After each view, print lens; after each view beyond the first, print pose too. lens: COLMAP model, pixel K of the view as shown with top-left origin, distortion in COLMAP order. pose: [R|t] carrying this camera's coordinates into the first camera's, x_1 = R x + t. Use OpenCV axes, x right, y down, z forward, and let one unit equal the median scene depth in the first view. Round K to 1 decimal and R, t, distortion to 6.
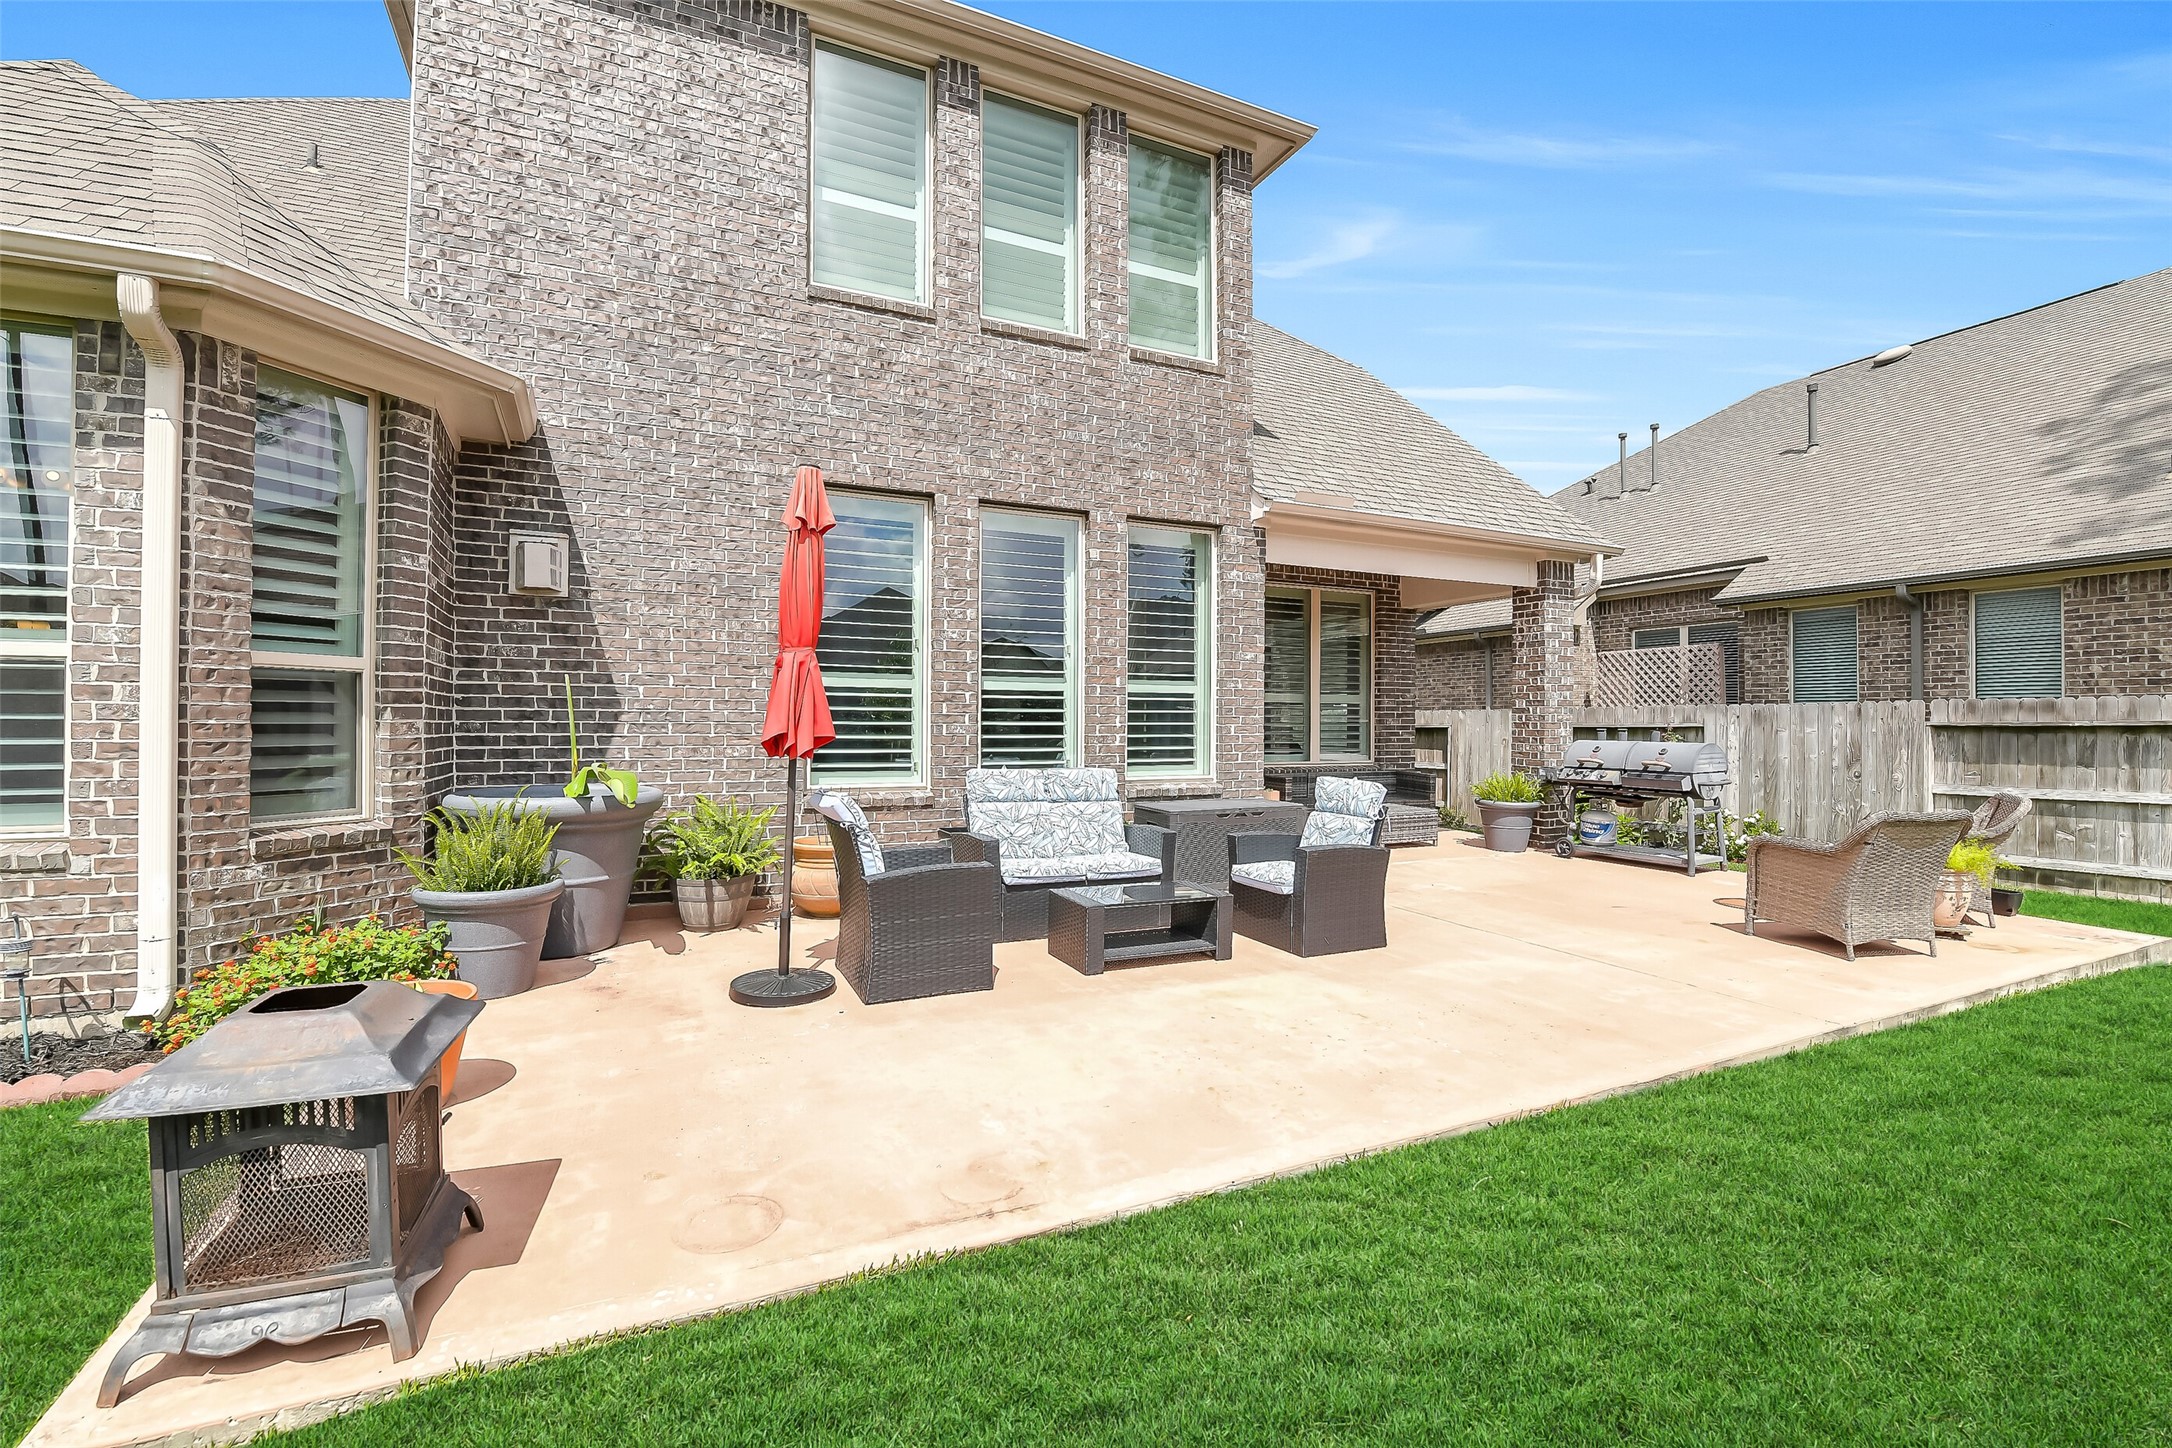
lens RADIAL K [[952.3, 0, 1086.0], [0, 952.3, 724.0], [0, 0, 1]] dist [-0.009334, -0.000643]
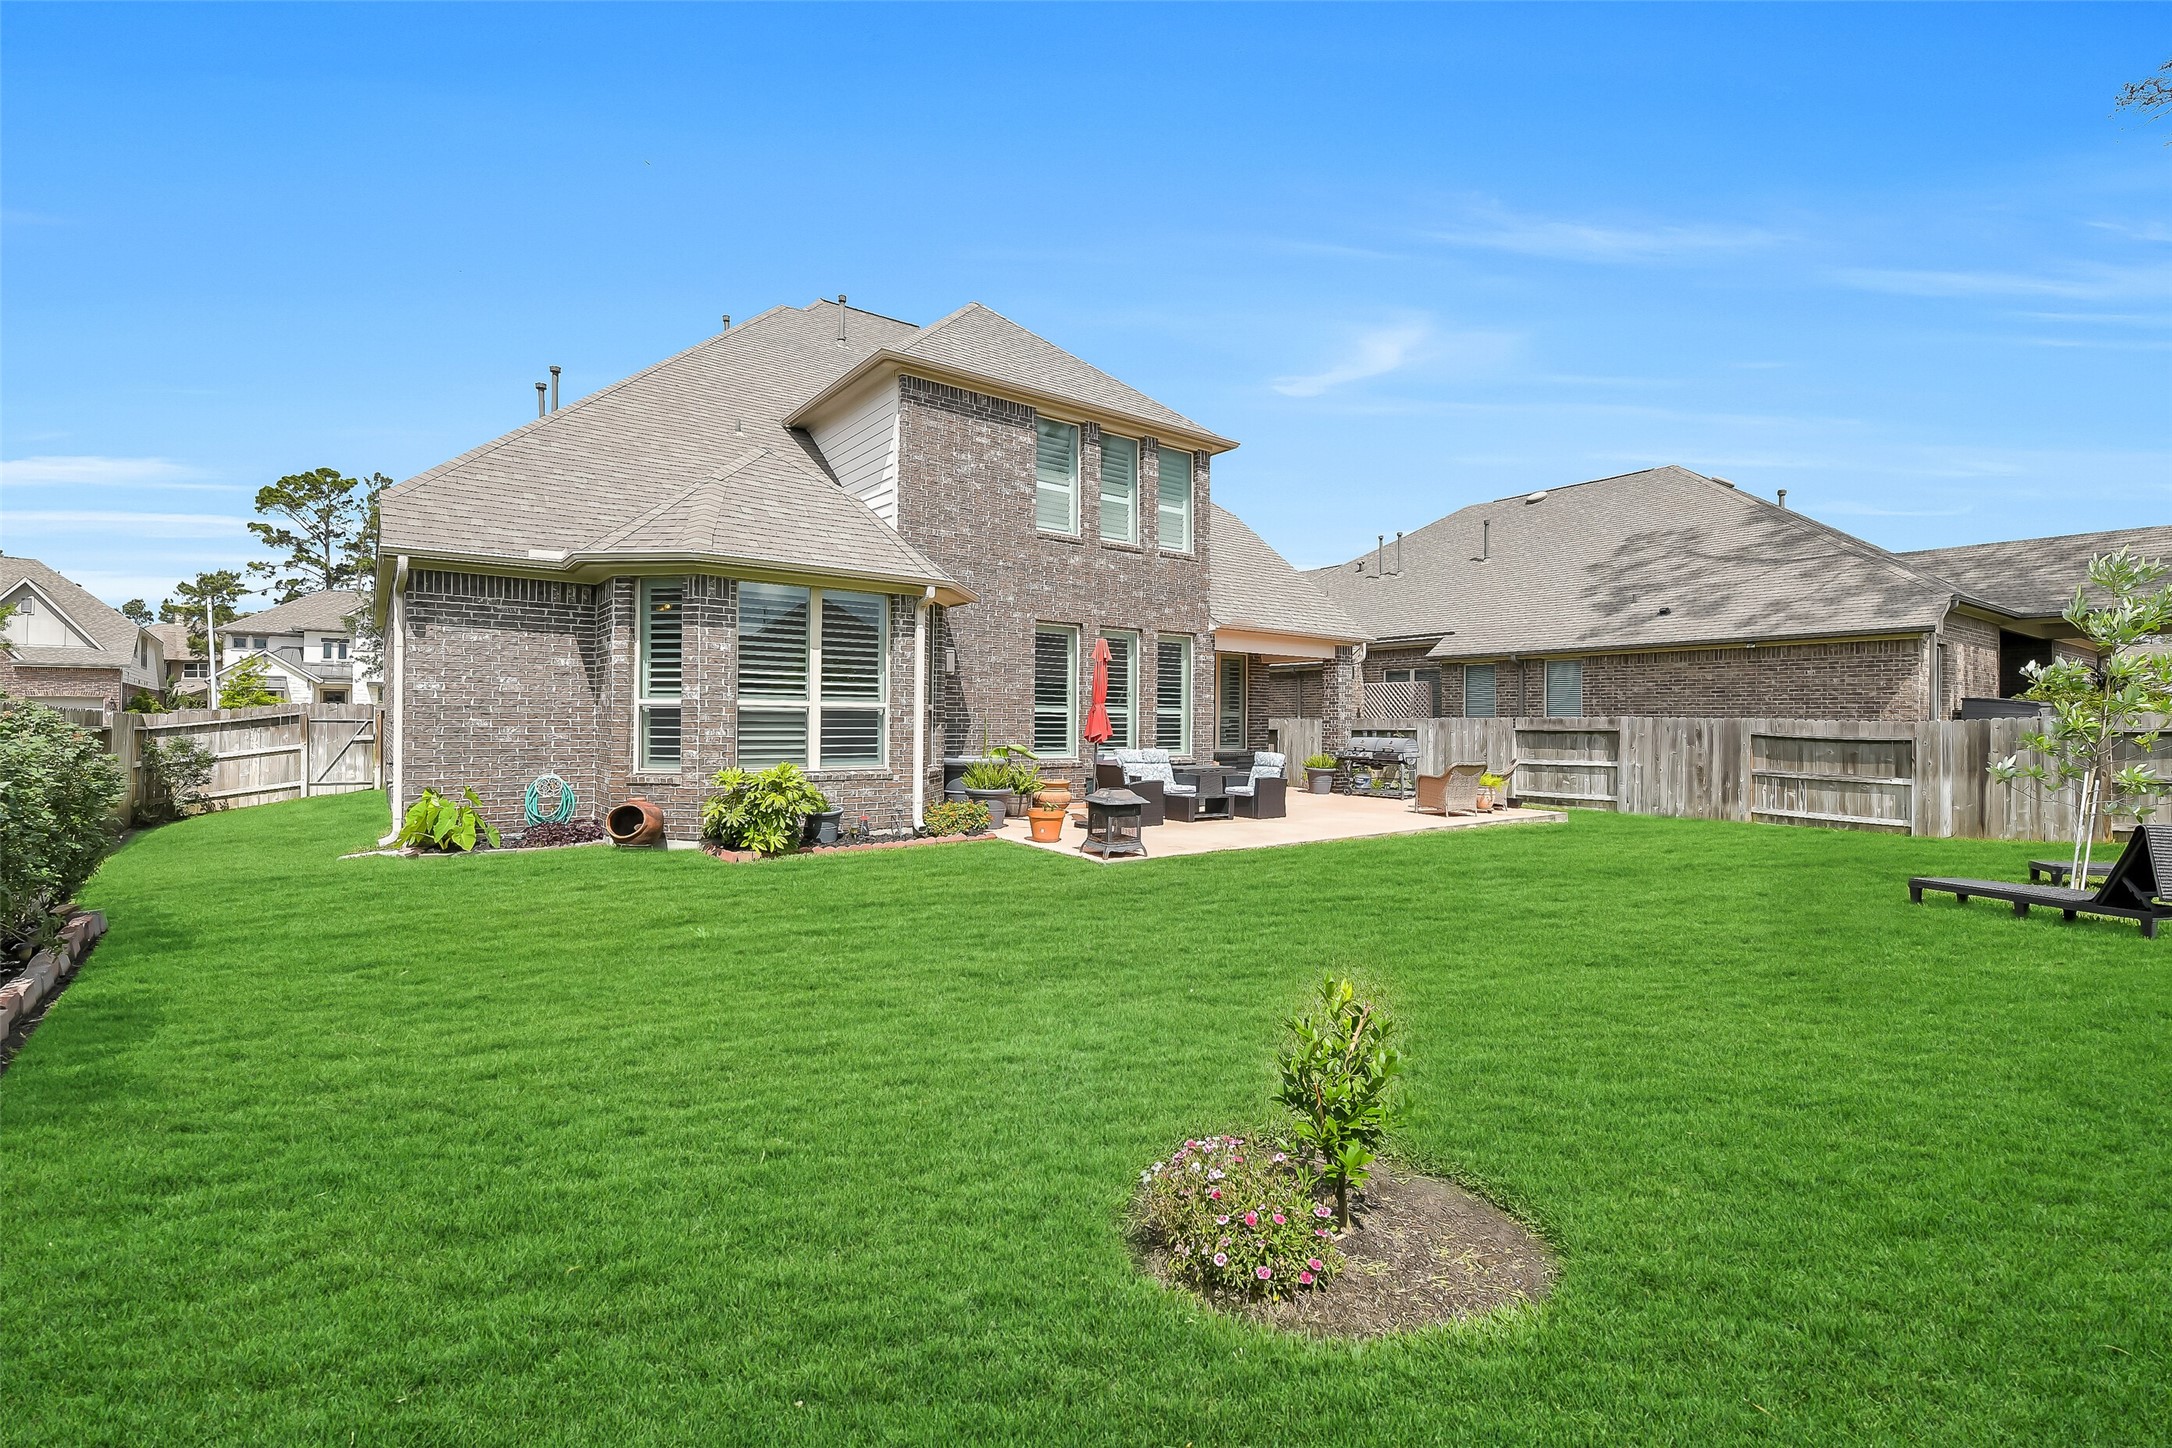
lens RADIAL K [[944.1, 0, 1086.0], [0, 944.1, 724.0], [0, 0, 1]] dist [-0.000666, 0.000104]
pose [[0.978905, 0.003741, 0.204281, -0.457774], [-0.003963, 0.999992, 0.000677, -0.010342], [-0.204277, -0.001472, 0.978912, -0.862780]]
